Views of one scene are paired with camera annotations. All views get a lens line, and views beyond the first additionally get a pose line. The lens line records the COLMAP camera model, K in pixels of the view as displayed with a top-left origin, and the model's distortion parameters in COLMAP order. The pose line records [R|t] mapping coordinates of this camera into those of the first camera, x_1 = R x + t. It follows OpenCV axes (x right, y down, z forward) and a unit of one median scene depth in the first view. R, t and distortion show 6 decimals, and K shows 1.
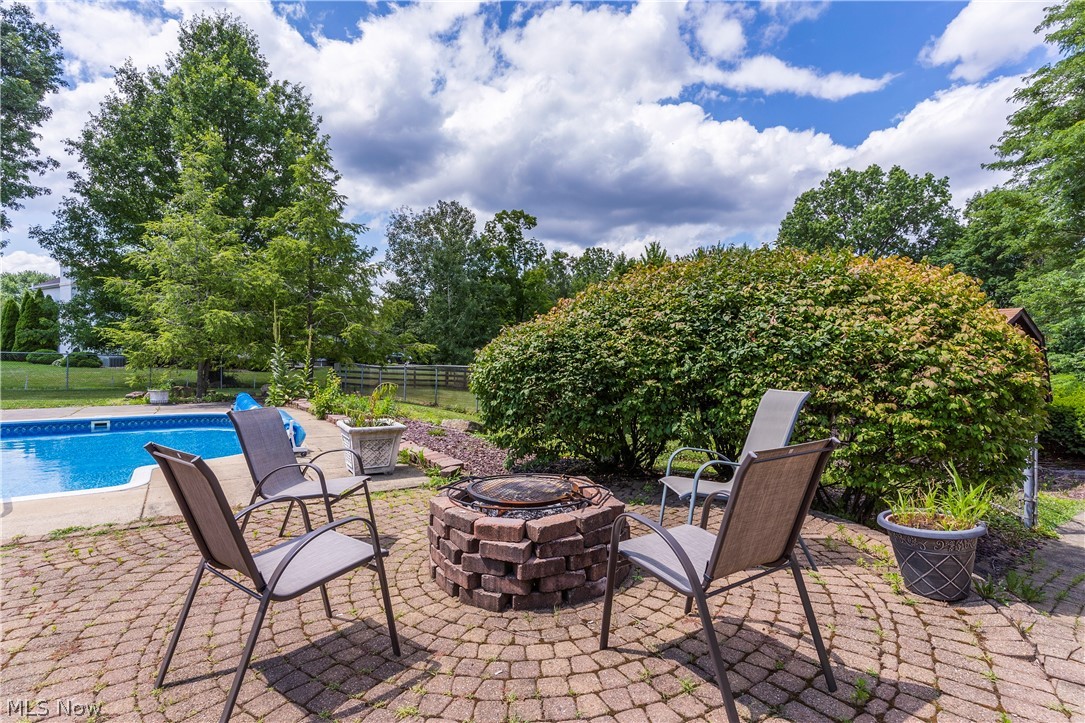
lens RADIAL K [[523.6, 0, 548.9], [0, 523.6, 360.7], [0, 0, 1]] dist [-0.001236, 0.000119]
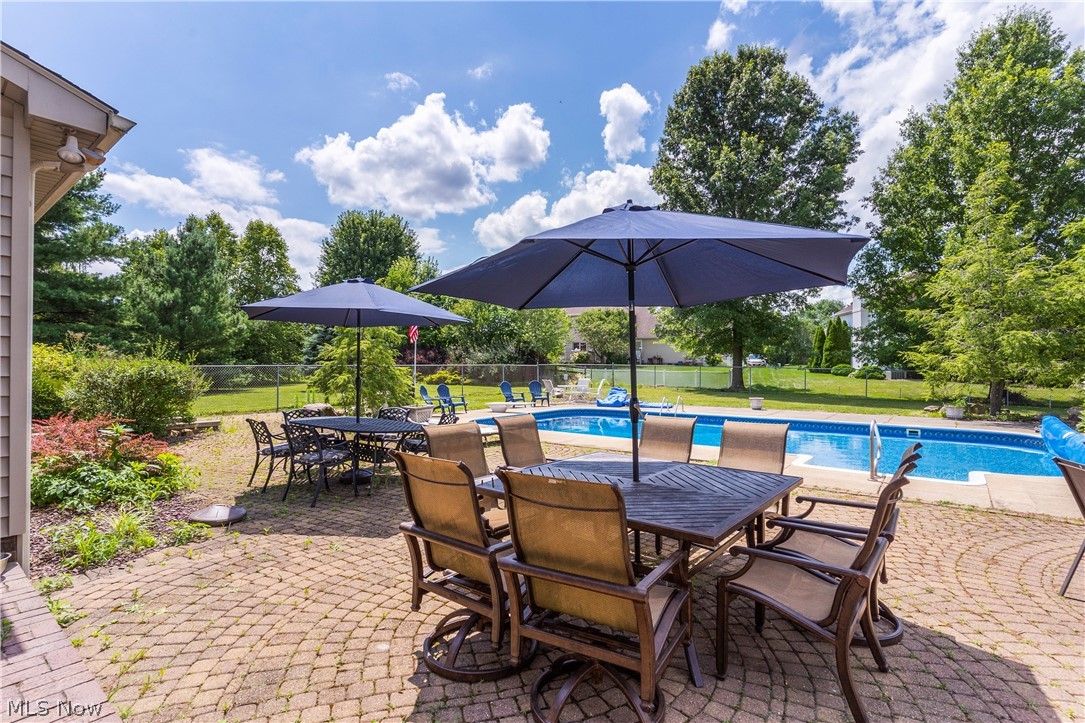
lens RADIAL K [[523.6, 0, 538.2], [0, 523.6, 364.5], [0, 0, 1]] dist [-0.001236, 0.000119]
pose [[0.293288, -0.009685, -0.955975, 0.036119], [-0.000790, 0.999946, -0.010373, -0.011504], [0.956024, 0.003797, 0.293264, -0.101454]]
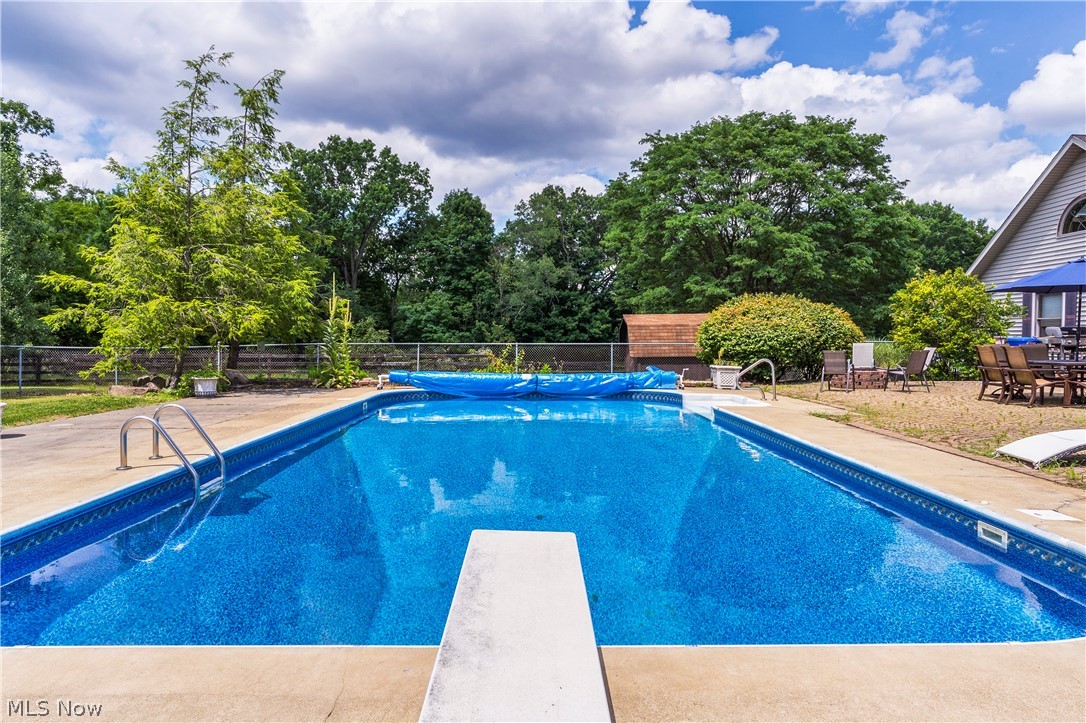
lens RADIAL K [[685.5, 0, 547.3], [0, 685.5, 357.2], [0, 0, 1]] dist [0.007884, 0.001531]
pose [[0.531563, -0.028484, 0.846540, -0.761441], [0.002128, 0.999476, 0.032293, -0.003335], [-0.847016, -0.015364, 0.531345, 0.022852]]
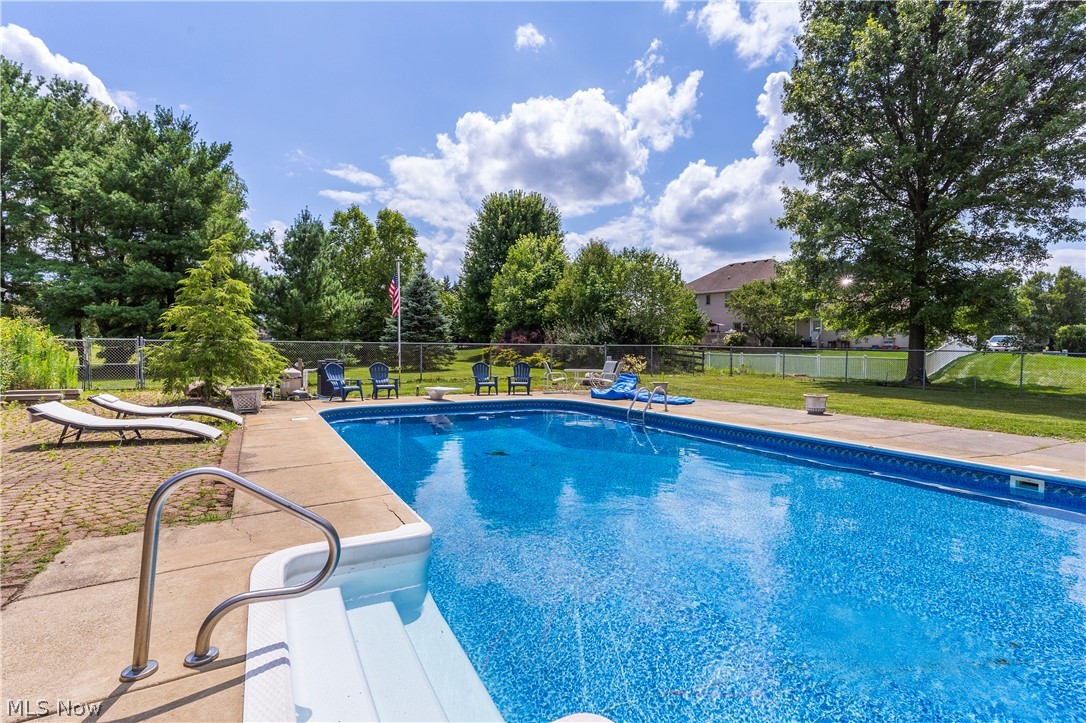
lens RADIAL K [[524.1, 0, 540.4], [0, 524.1, 366.0], [0, 0, 1]] dist [-0.001236, 0.000119]
pose [[-0.104377, 0.019430, -0.994348, -0.117082], [-0.010341, 0.999734, 0.020621, -0.002904], [0.994484, 0.012435, -0.104148, 0.242172]]
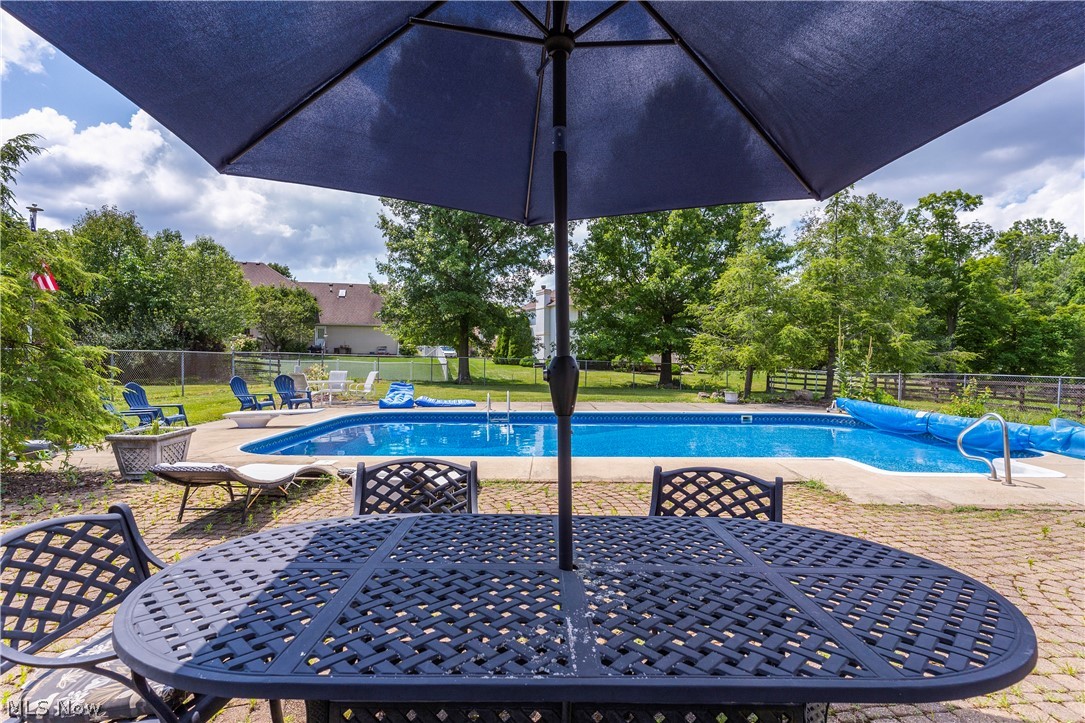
lens RADIAL K [[523.6, 0, 537.2], [0, 523.6, 364.0], [0, 0, 1]] dist [-0.001236, 0.000119]
pose [[0.824062, 0.003282, -0.566491, -0.237948], [-0.001809, 0.999993, 0.003161, -0.007782], [0.566497, -0.001580, 0.824062, -0.169926]]
